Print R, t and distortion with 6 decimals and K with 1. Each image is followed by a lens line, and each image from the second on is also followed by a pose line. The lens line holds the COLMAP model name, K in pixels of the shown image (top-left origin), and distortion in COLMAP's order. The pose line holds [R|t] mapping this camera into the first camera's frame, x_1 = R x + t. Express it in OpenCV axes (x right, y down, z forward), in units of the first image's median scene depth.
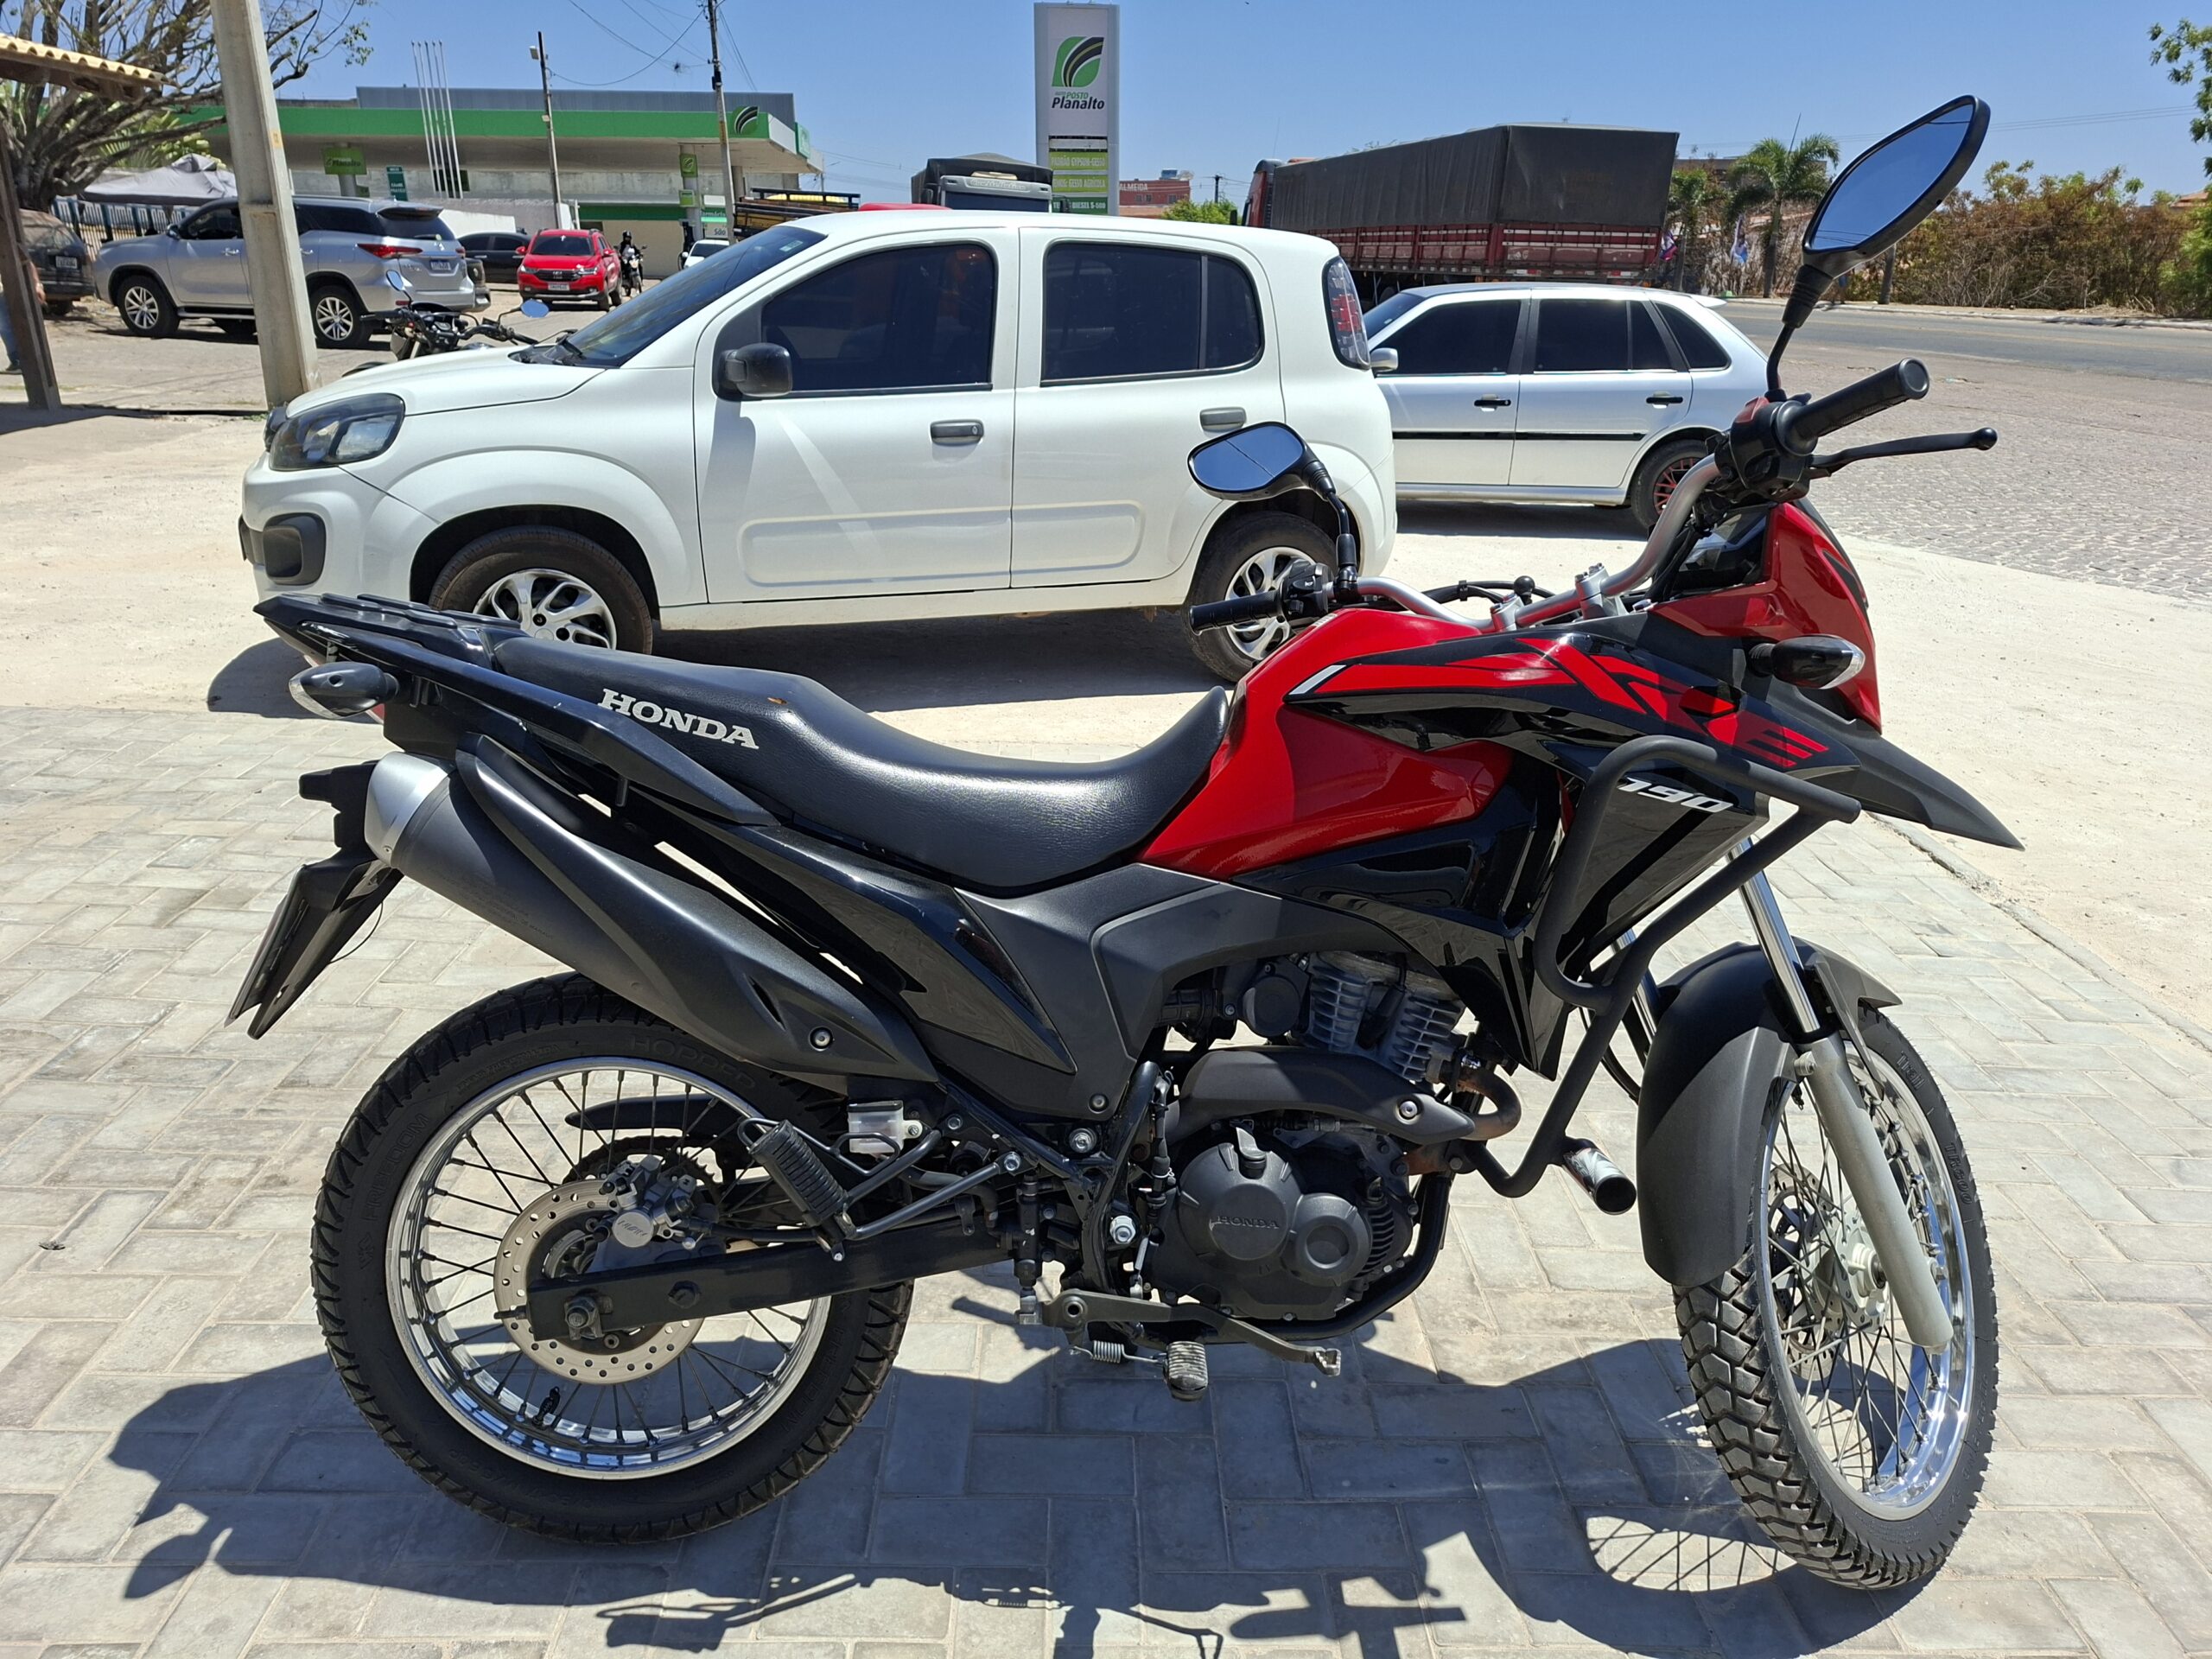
lens RADIAL K [[1543.5, 0, 1104.4], [0, 1543.5, 837.2], [0, 0, 1]] dist [0.056710, -0.043213]
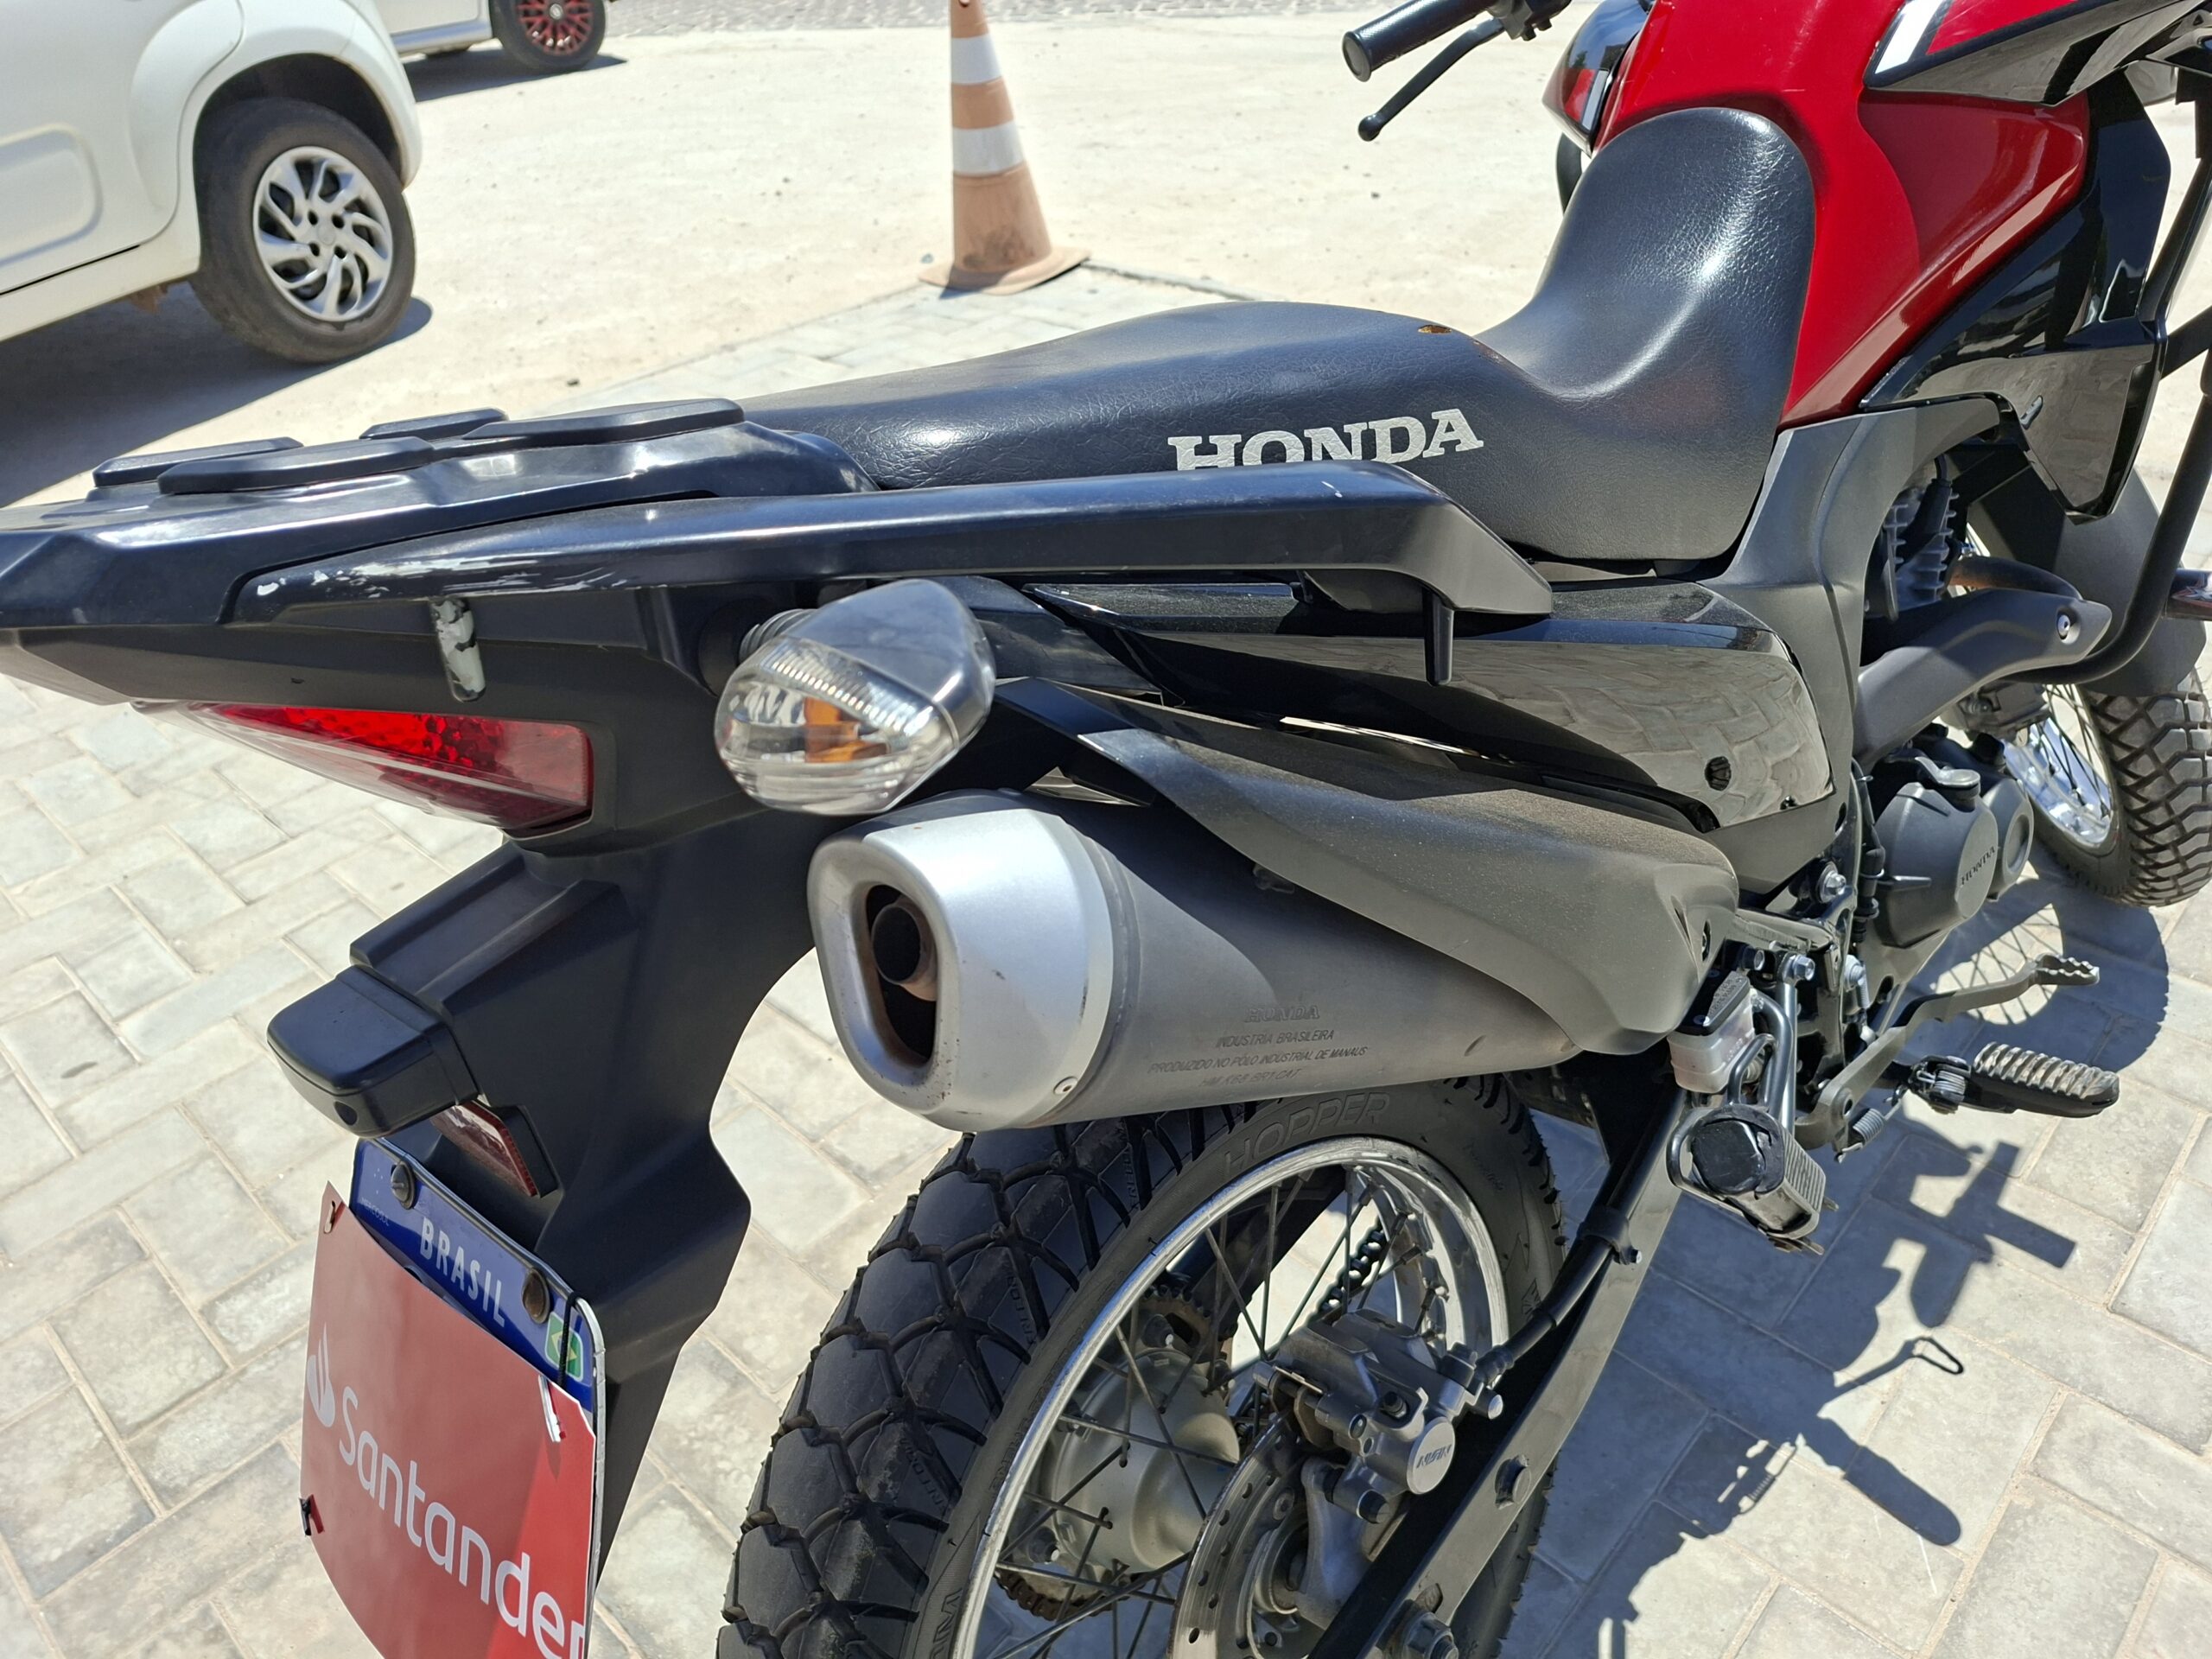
lens RADIAL K [[1594.6, 0, 1097.4], [0, 1594.6, 832.8], [0, 0, 1]] dist [0.034704, -0.044281]
pose [[0.698861, -0.470528, 0.538699, -0.510954], [0.331673, 0.880472, 0.338766, -0.128780], [-0.633708, -0.058079, 0.771389, 0.605880]]
